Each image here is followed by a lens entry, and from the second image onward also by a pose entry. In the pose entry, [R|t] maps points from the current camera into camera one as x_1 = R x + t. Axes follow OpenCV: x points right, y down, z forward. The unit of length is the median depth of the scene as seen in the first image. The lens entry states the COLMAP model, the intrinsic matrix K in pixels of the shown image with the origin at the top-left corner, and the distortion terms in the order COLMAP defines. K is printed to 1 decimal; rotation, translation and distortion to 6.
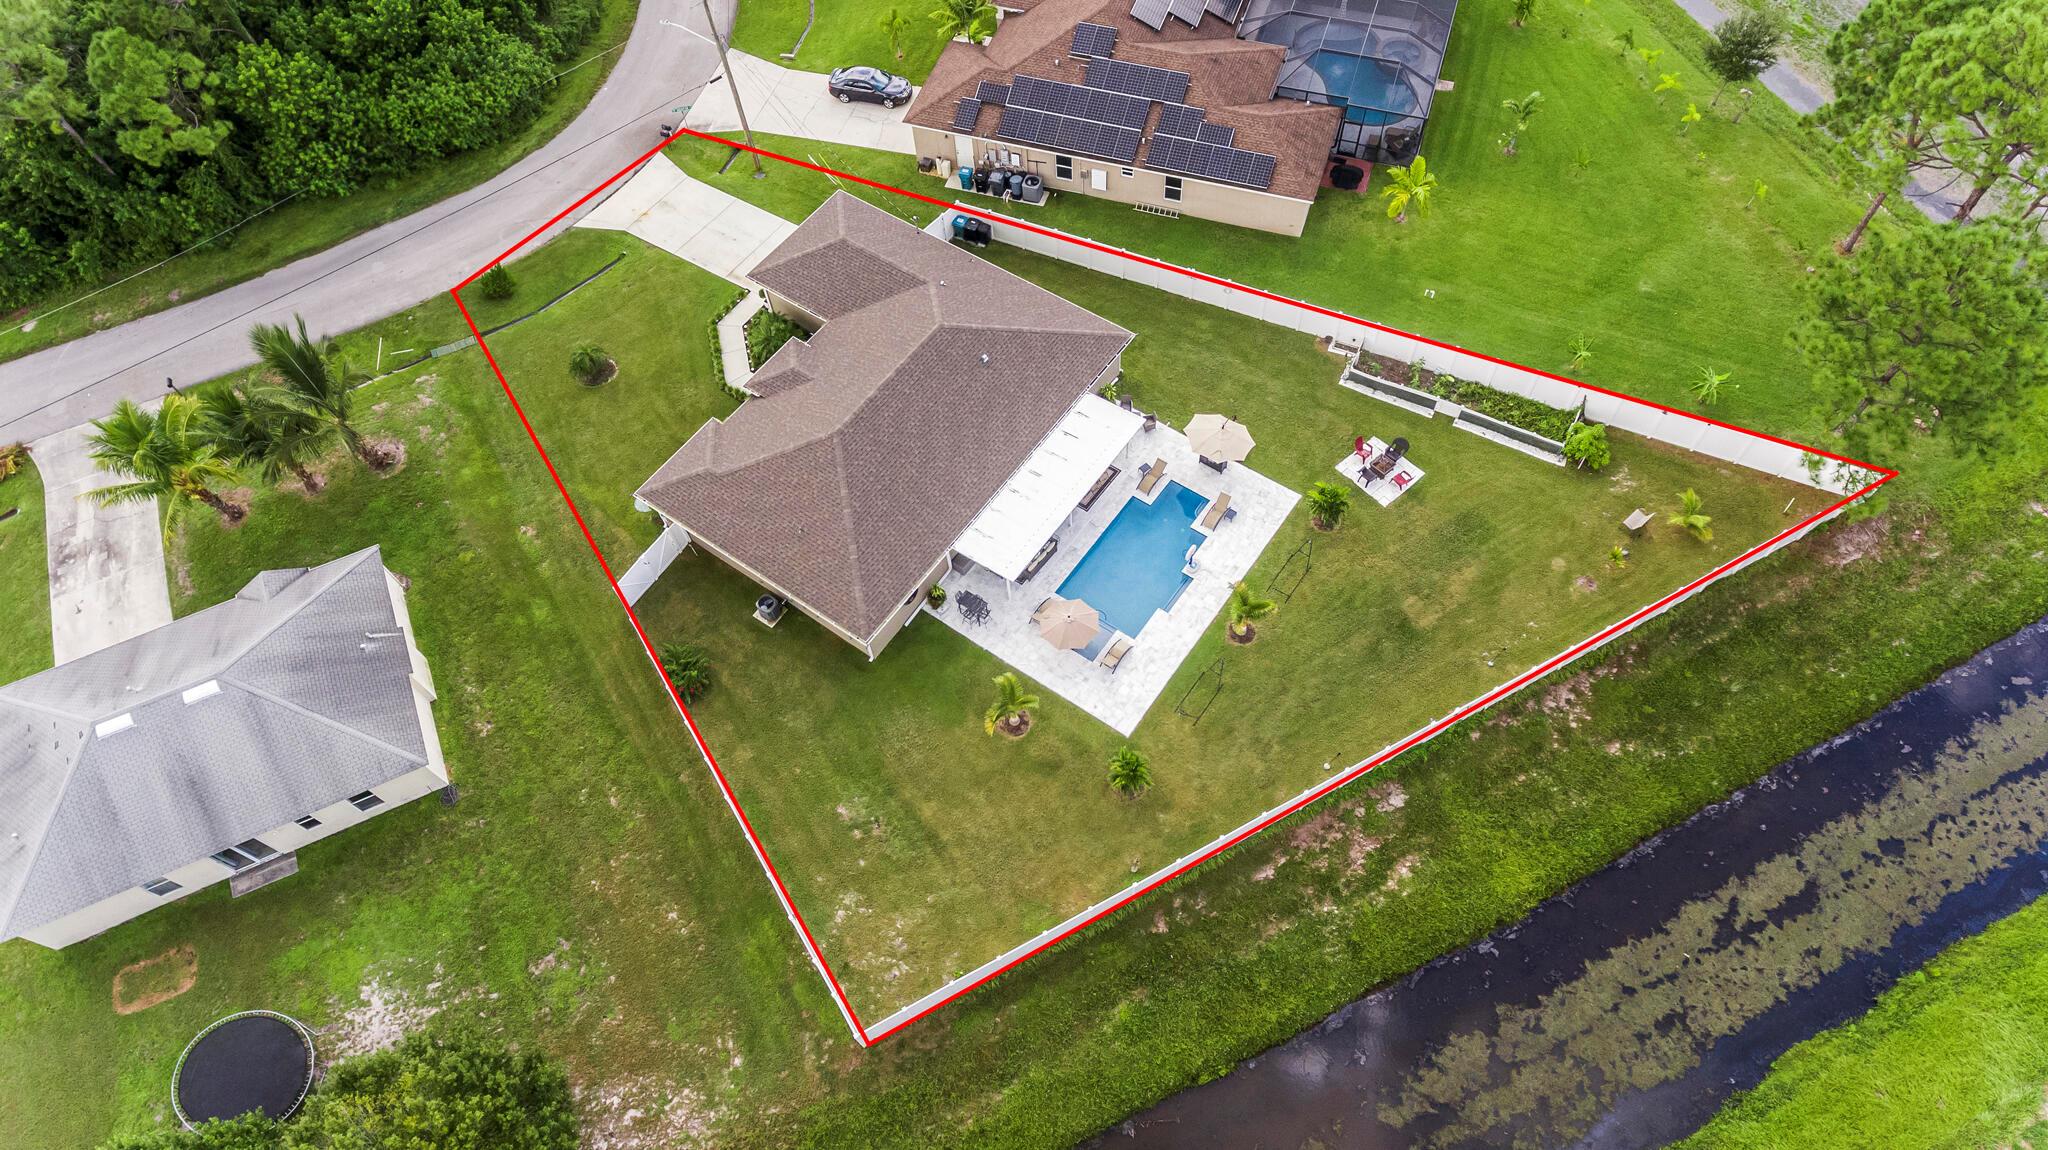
lens RADIAL K [[1228.7, 0, 1029.1], [0, 1228.7, 604.3], [0, 0, 1]] dist [-0.000349, -0.000334]
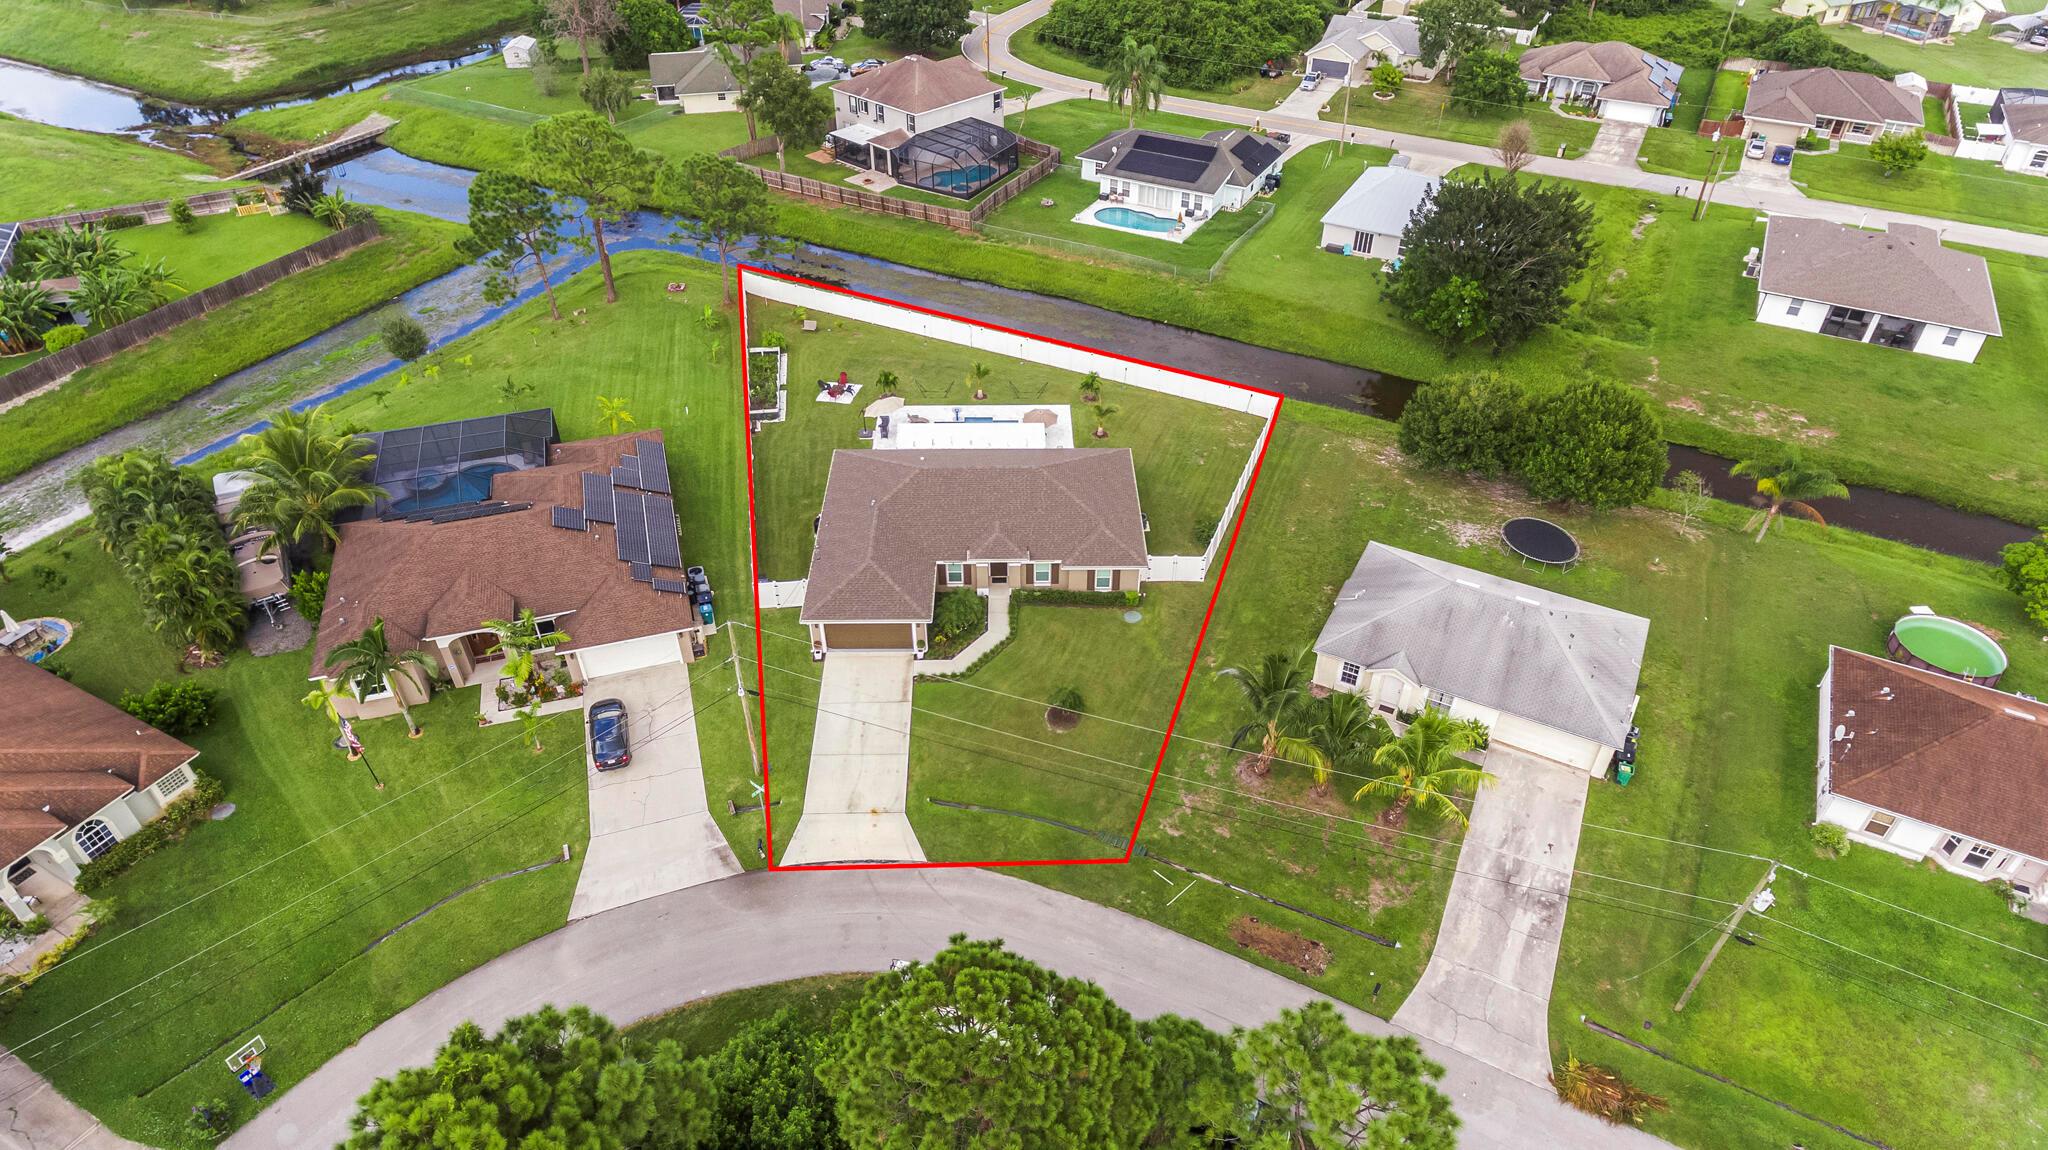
lens RADIAL K [[1171.6, 0, 1045.1], [0, 1171.6, 613.5], [0, 0, 1]] dist [-0.001447, -0.003630]
pose [[-0.603816, -0.483138, 0.634022, -1.124383], [0.693587, 0.073572, 0.716606, -1.116241], [-0.392865, 0.872448, 0.290674, 0.742322]]
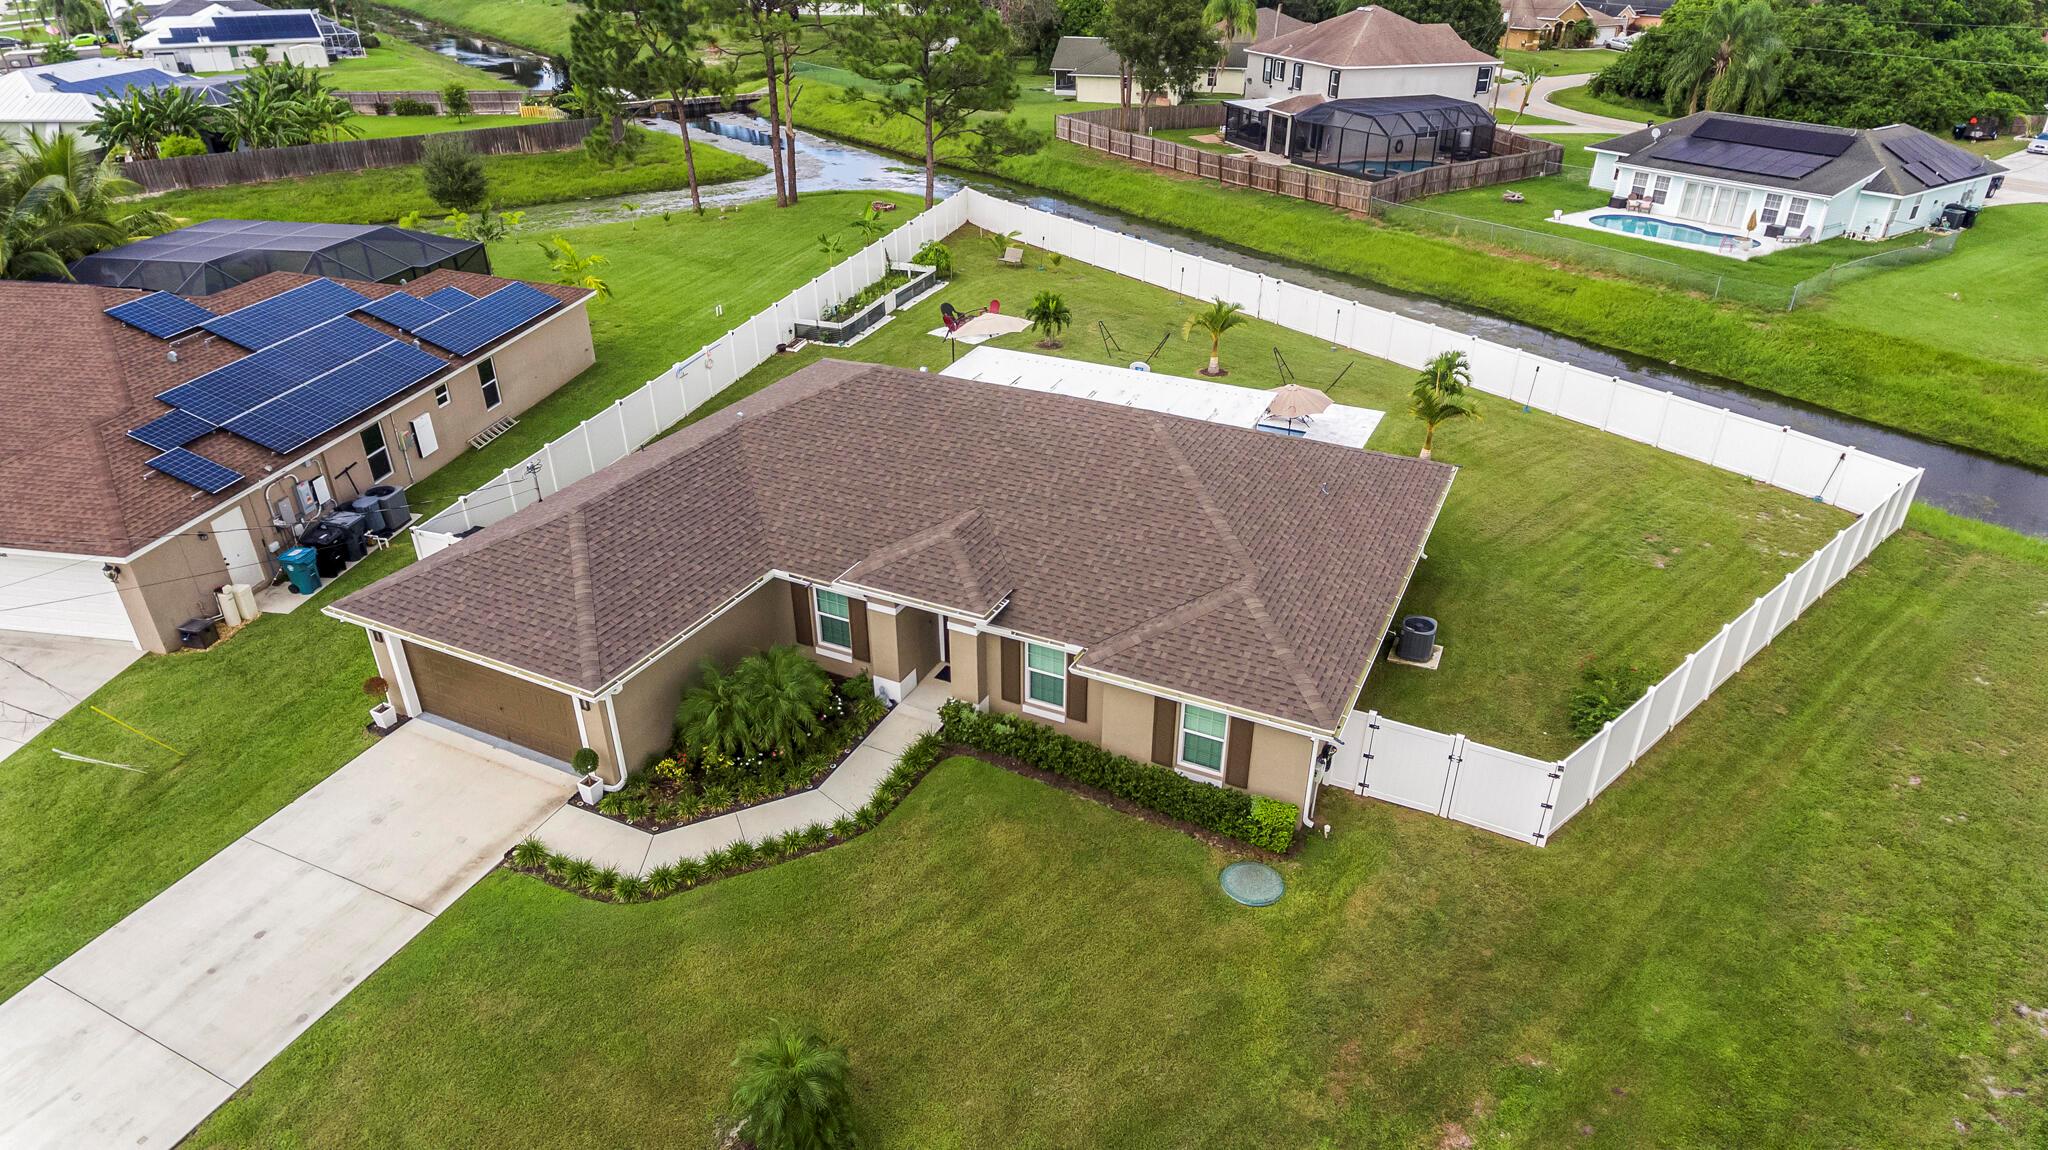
lens RADIAL K [[1211.5, 0, 1059.8], [0, 1211.5, 602.1], [0, 0, 1]] dist [-0.003682, 0.000098]
pose [[-0.186563, -0.448819, 0.873931, -0.649996], [0.841281, 0.386427, 0.378048, -0.343777], [-0.507386, 0.805752, 0.305490, 0.921900]]
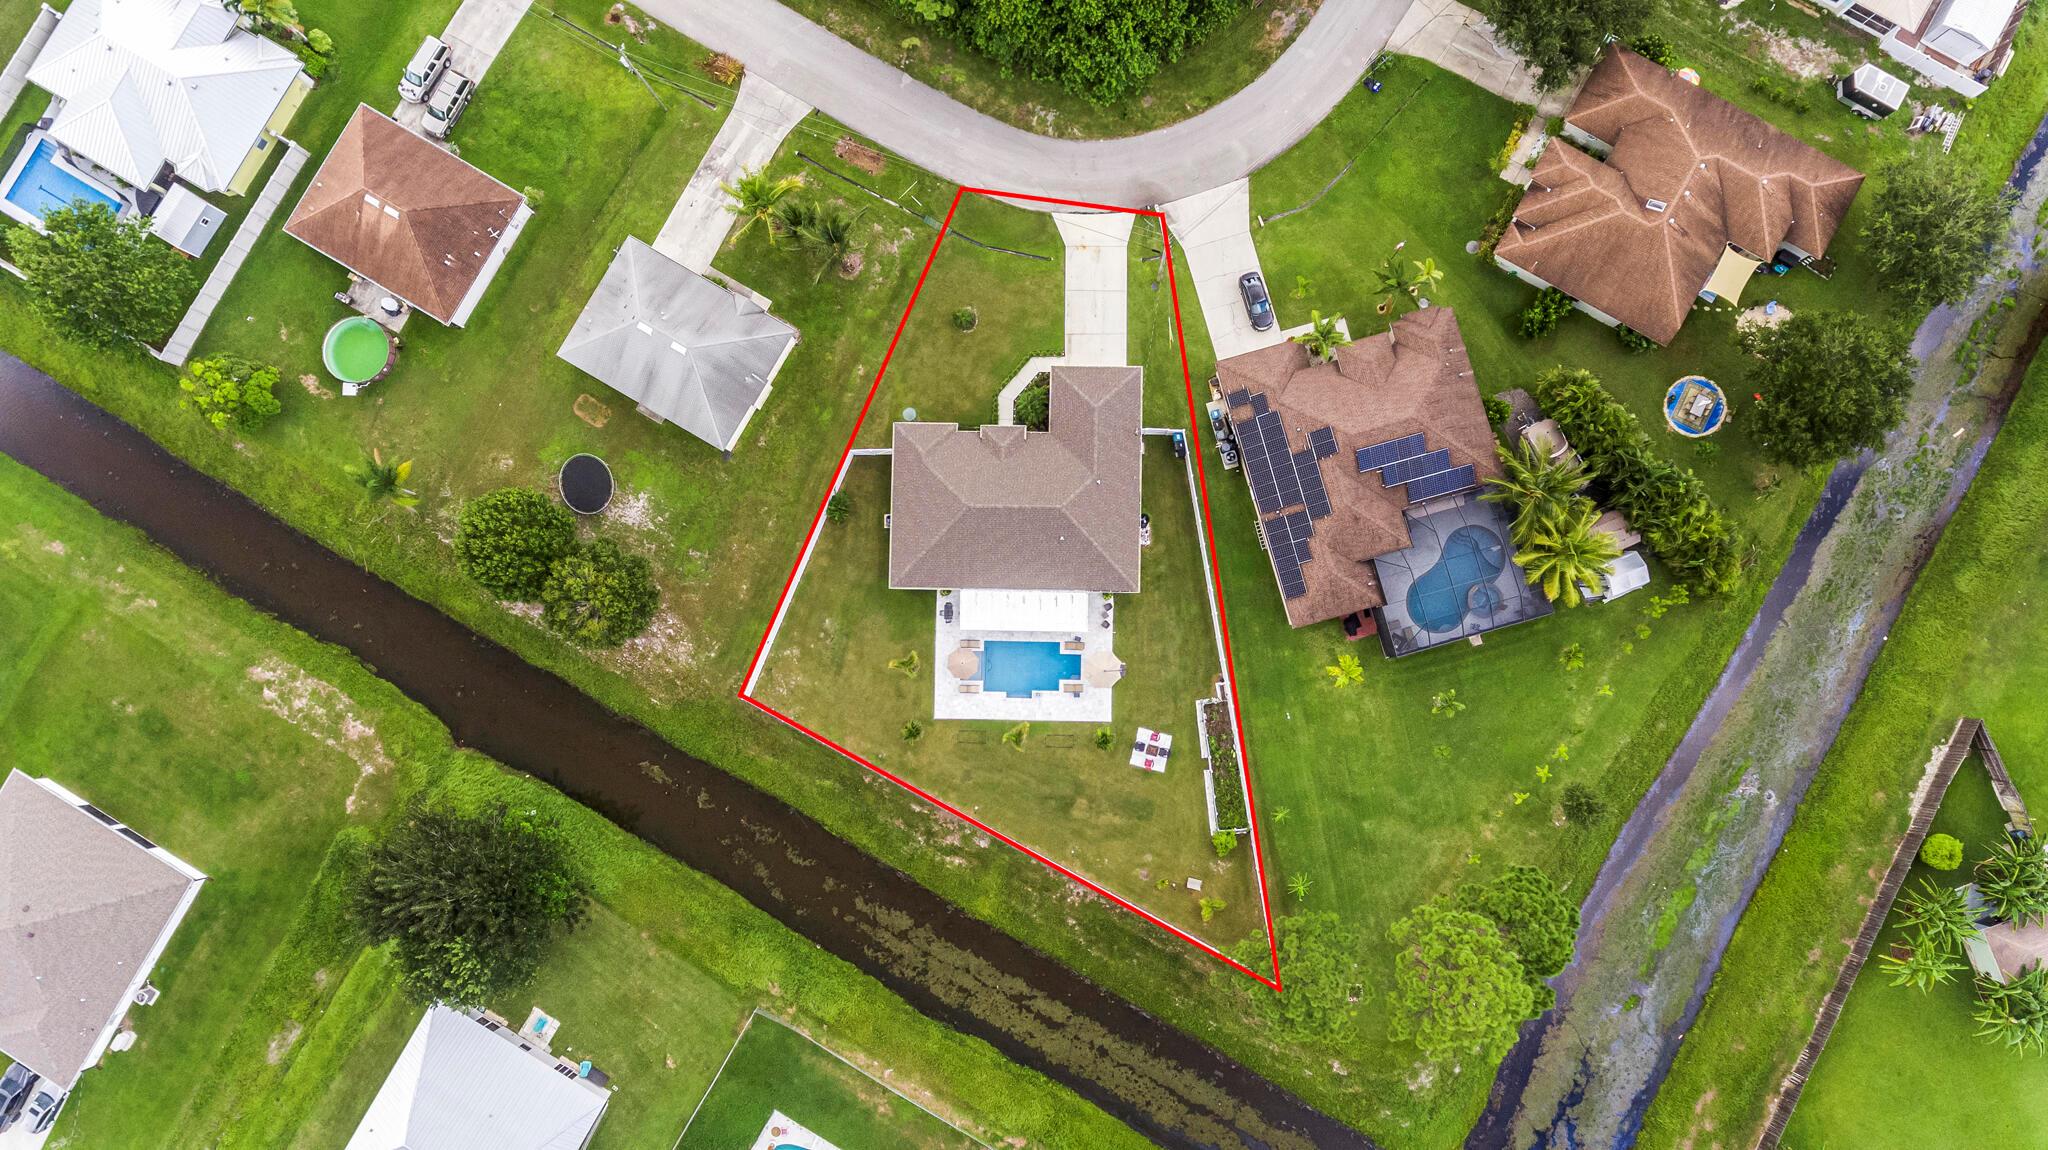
lens RADIAL K [[1211.5, 0, 1059.8], [0, 1211.5, 602.1], [0, 0, 1]] dist [-0.003682, 0.000098]
pose [[0.566743, 0.823684, -0.018642, 0.074103], [-0.703644, 0.495671, 0.509112, -1.085795], [0.428588, -0.275418, 0.860498, -0.532718]]
